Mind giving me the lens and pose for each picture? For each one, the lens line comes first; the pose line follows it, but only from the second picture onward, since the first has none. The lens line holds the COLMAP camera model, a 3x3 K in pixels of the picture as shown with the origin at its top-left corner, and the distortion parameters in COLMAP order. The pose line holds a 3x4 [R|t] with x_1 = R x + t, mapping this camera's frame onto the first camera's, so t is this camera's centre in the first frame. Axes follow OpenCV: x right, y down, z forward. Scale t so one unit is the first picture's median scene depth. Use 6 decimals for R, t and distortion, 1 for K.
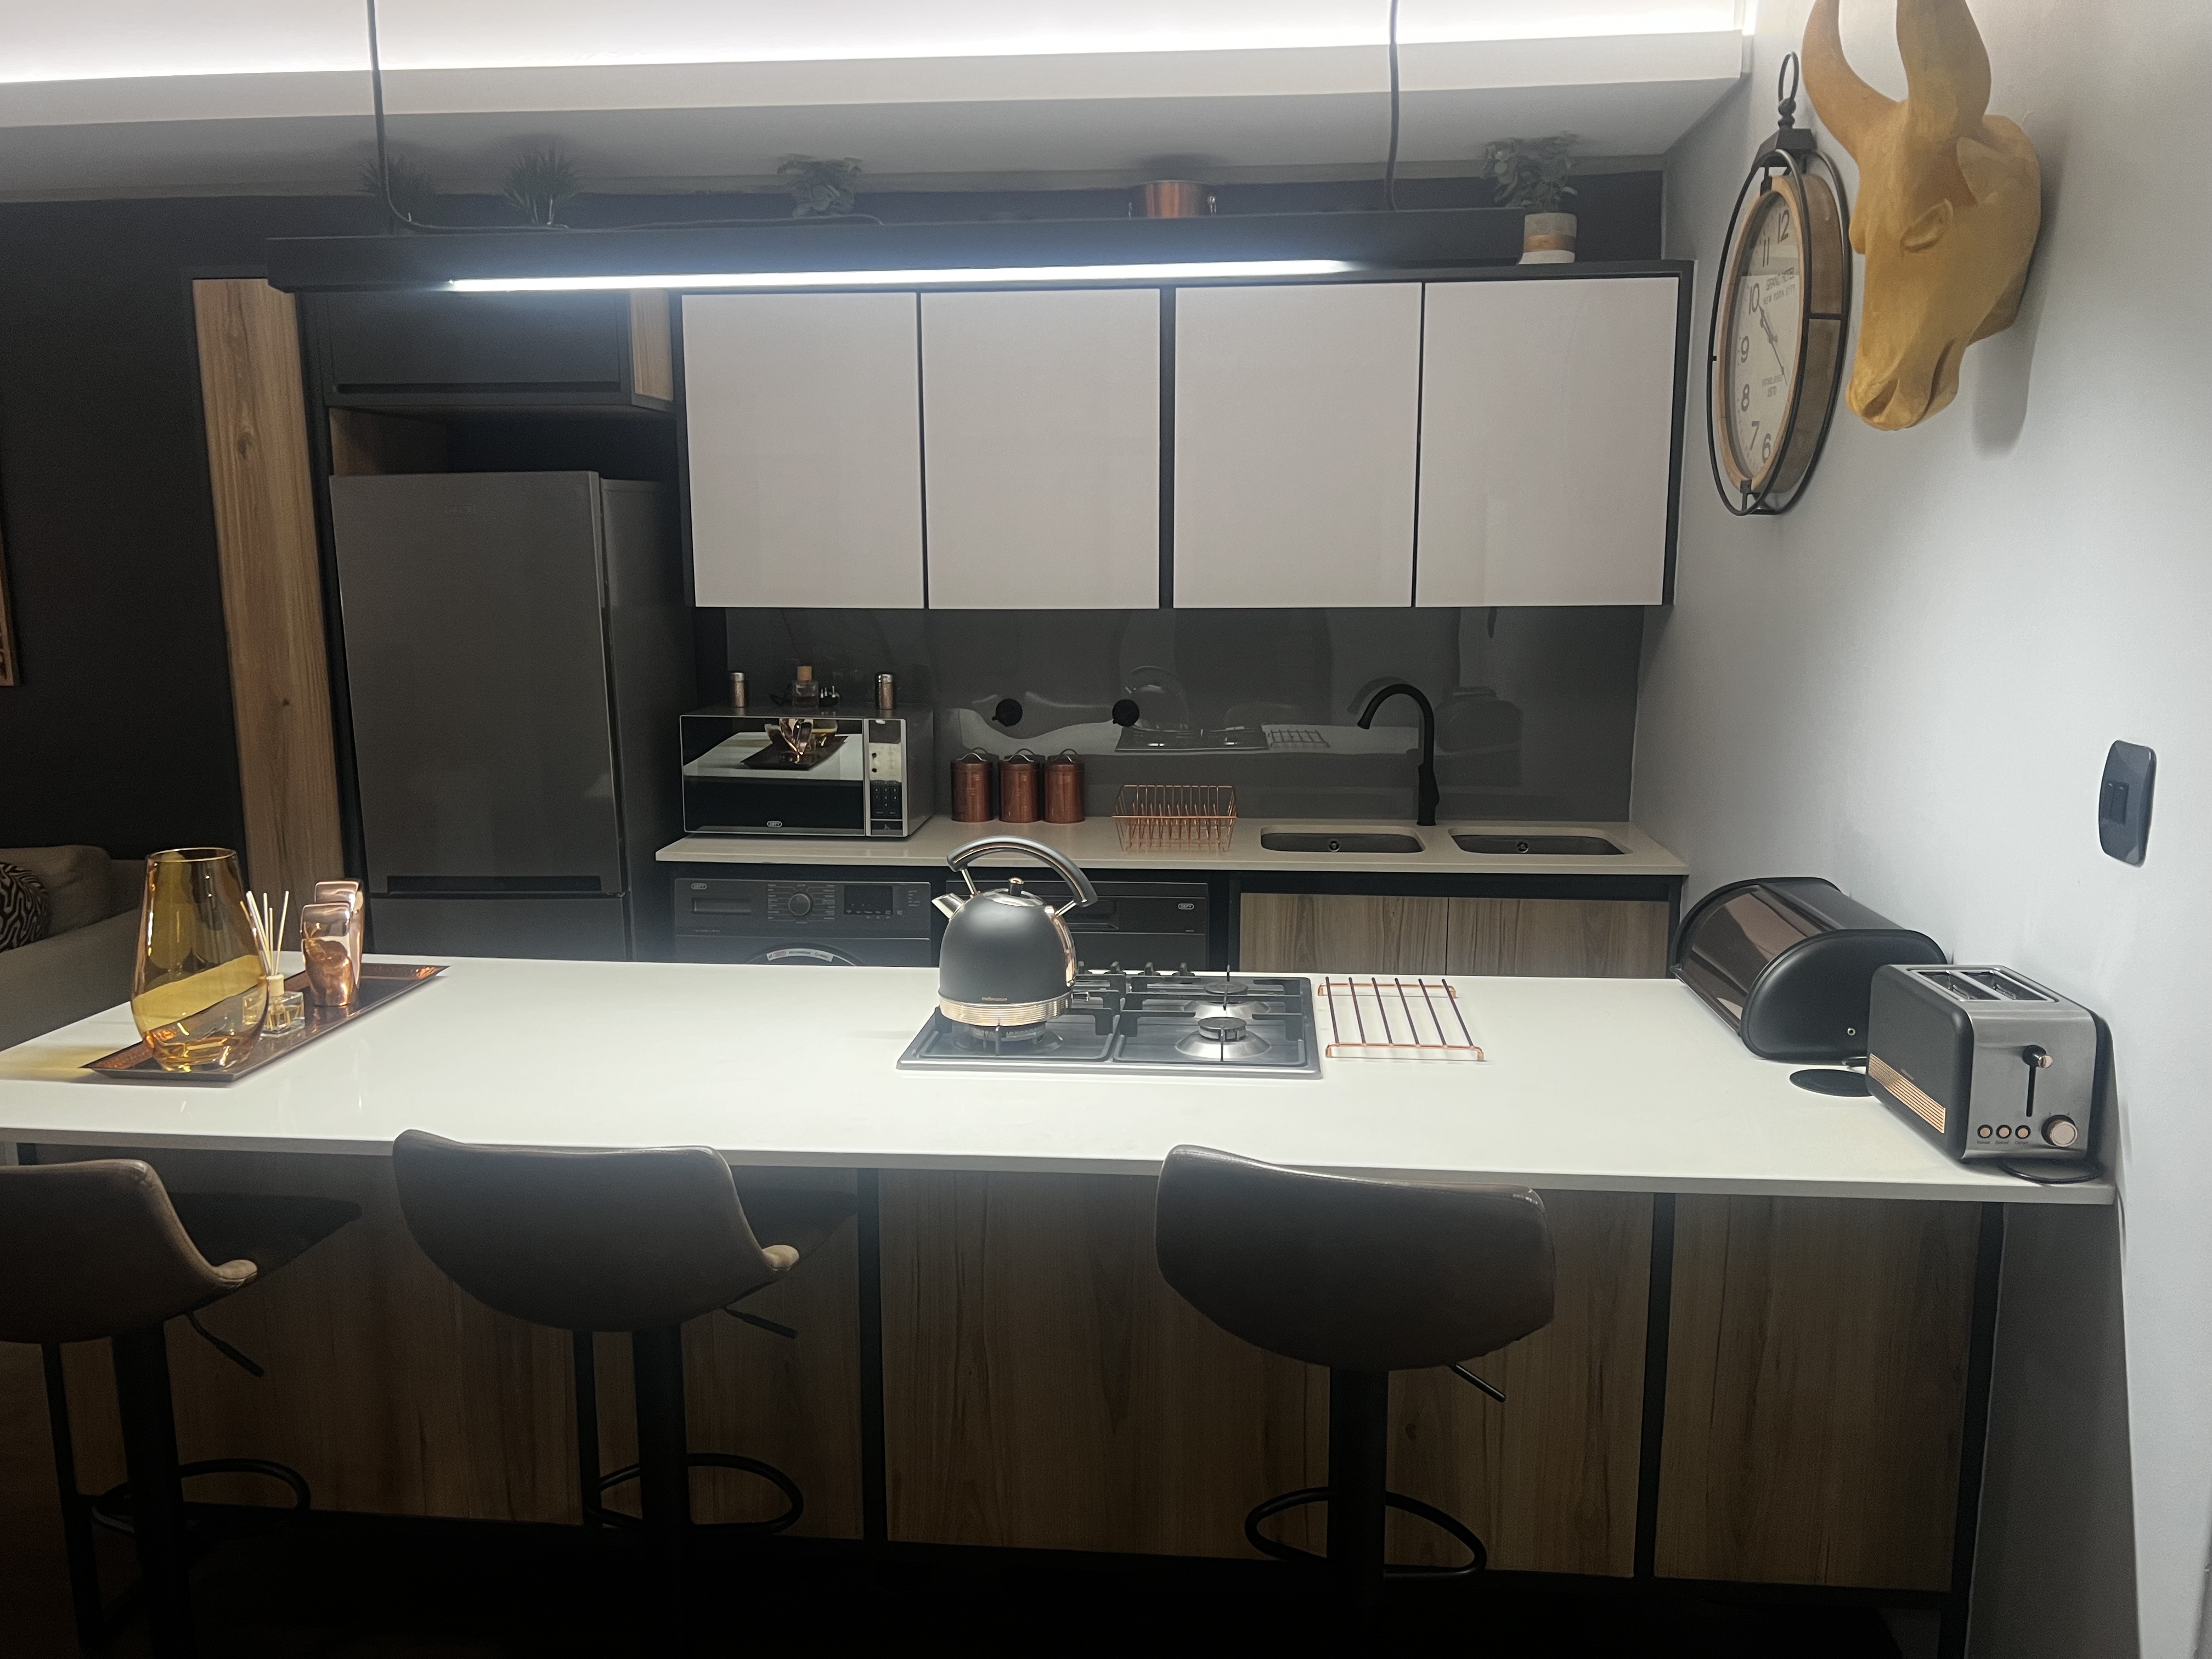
lens RADIAL K [[1678.1, 0, 1106.4], [0, 1678.1, 828.8], [0, 0, 1]] dist [0.043271, -0.043194]
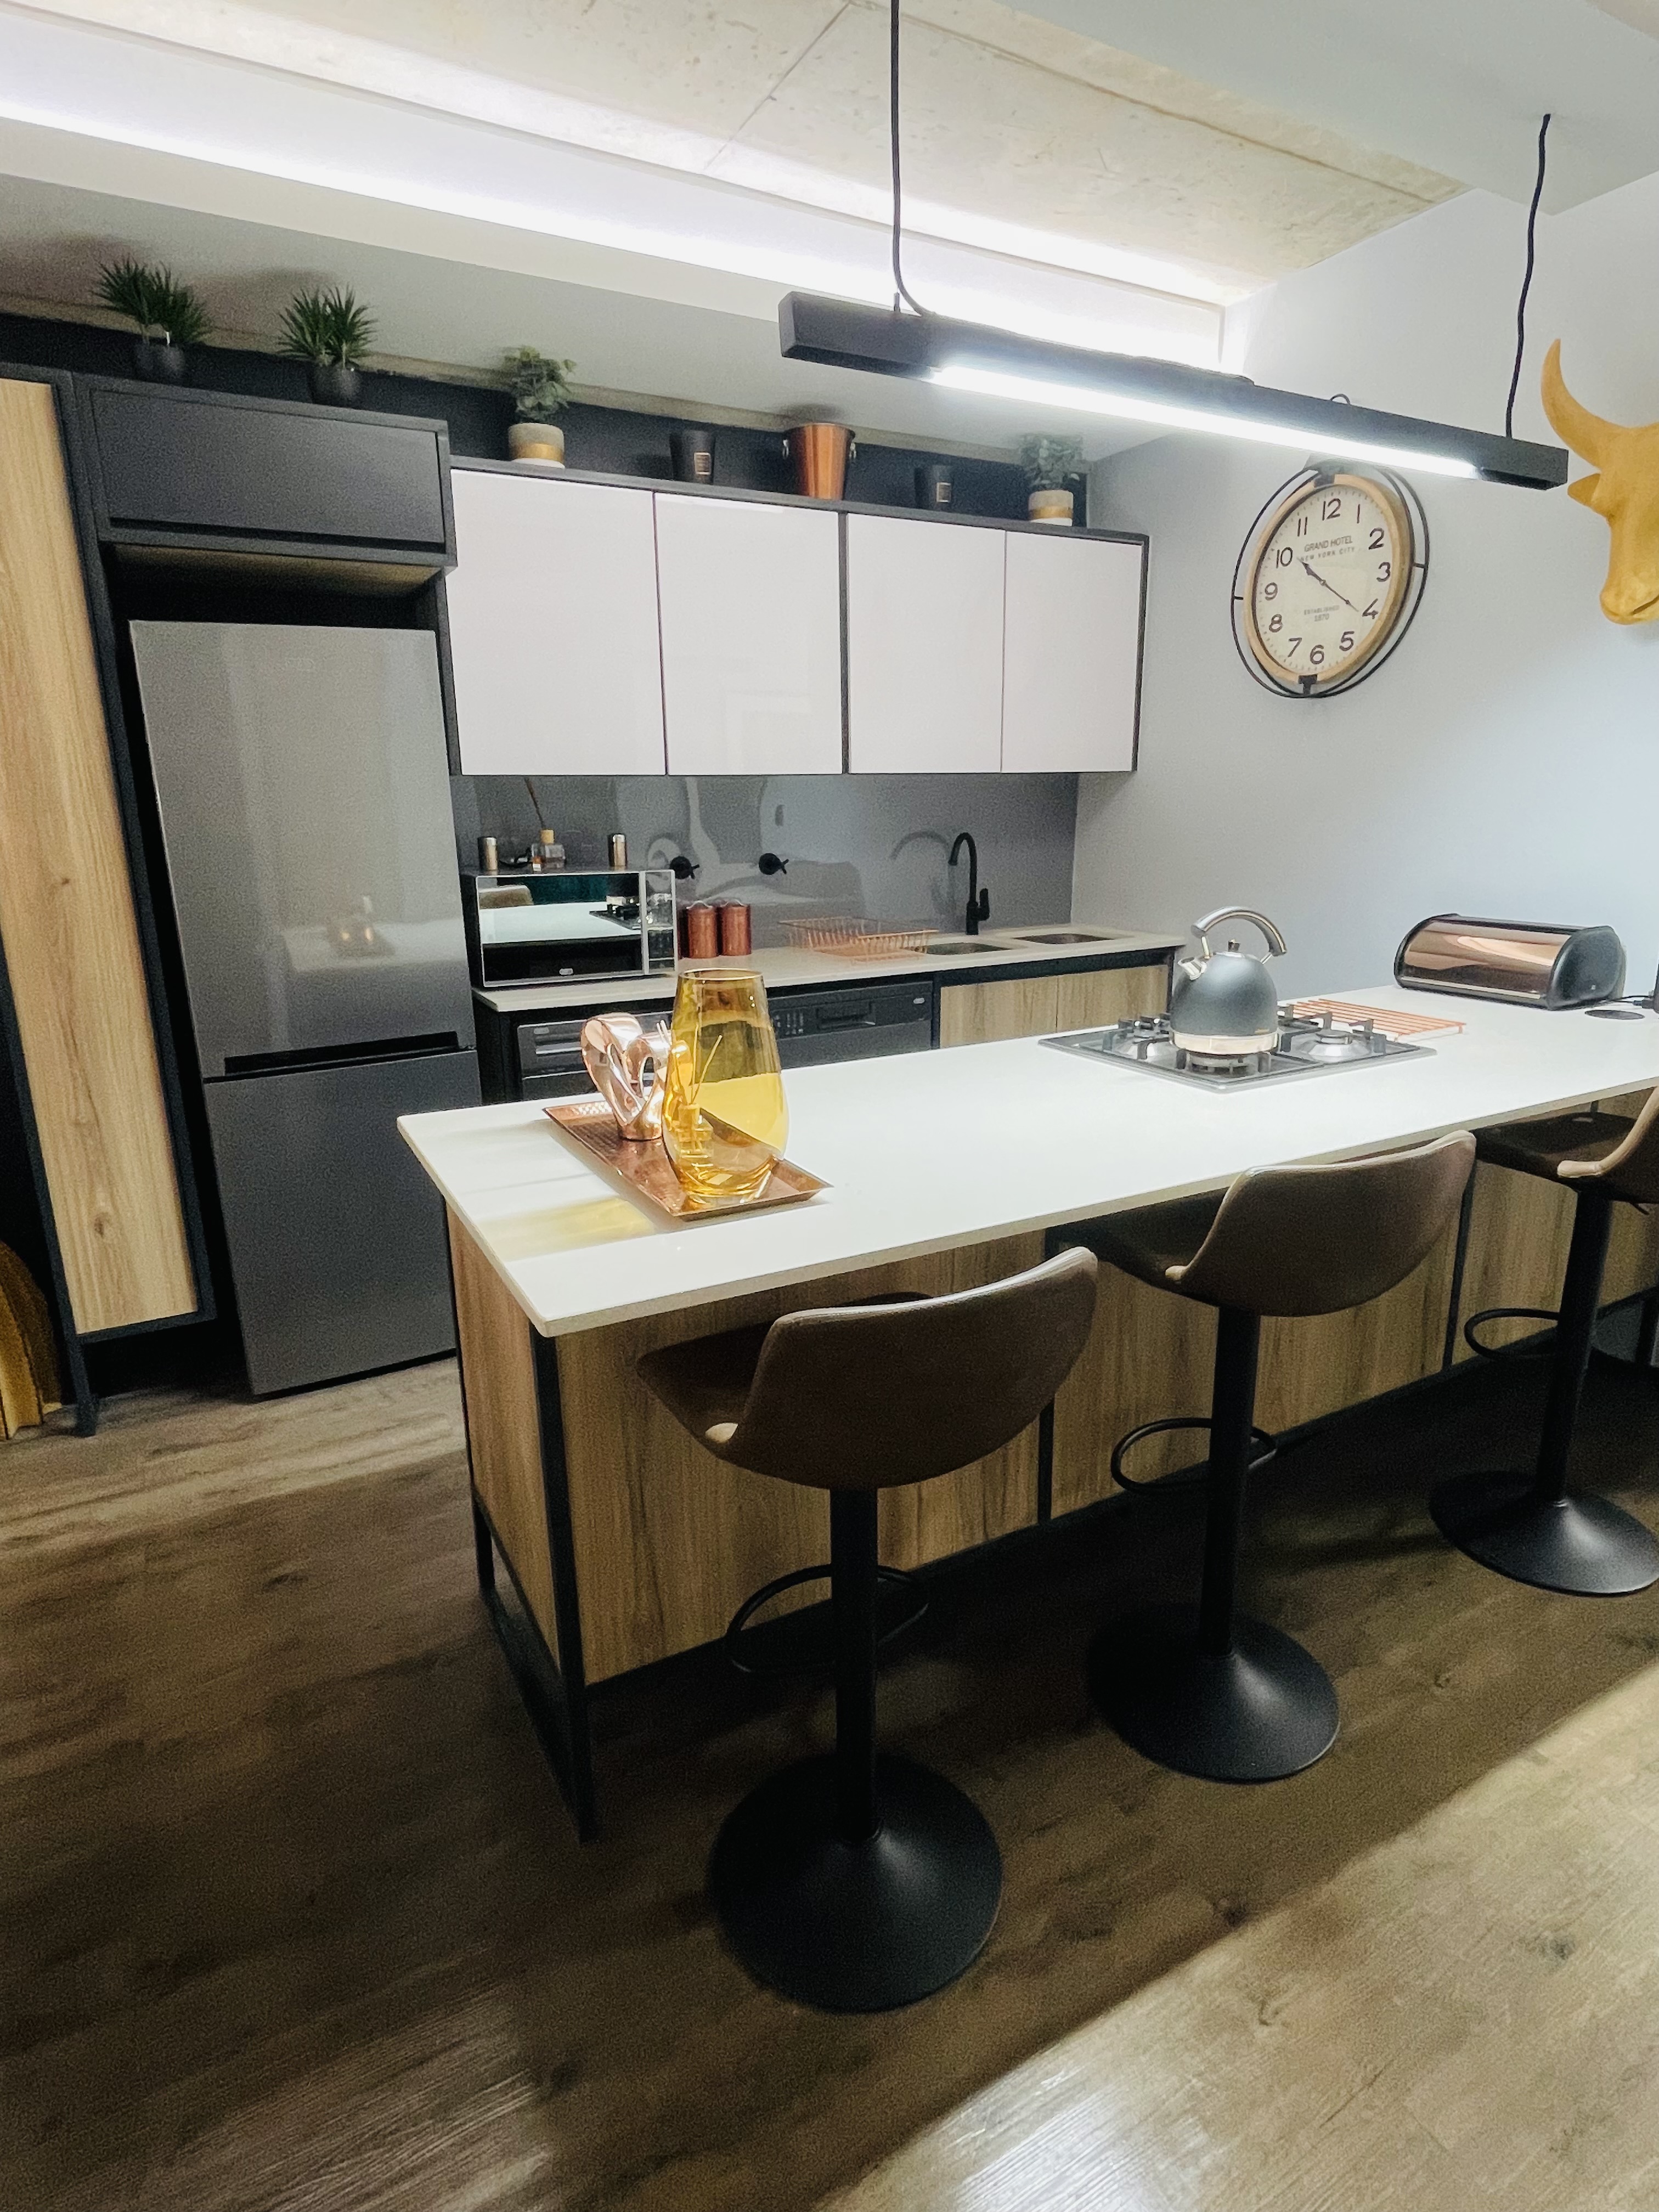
lens RADIAL K [[1189.6, 0, 825.9], [0, 1189.6, 1095.7], [0, 0, 1]] dist [0.001488, -0.005688]
pose [[0.825115, -0.147453, 0.545383, -0.510283], [0.101720, 0.988338, 0.113319, 0.006804], [-0.555732, -0.038025, 0.830492, 0.249161]]
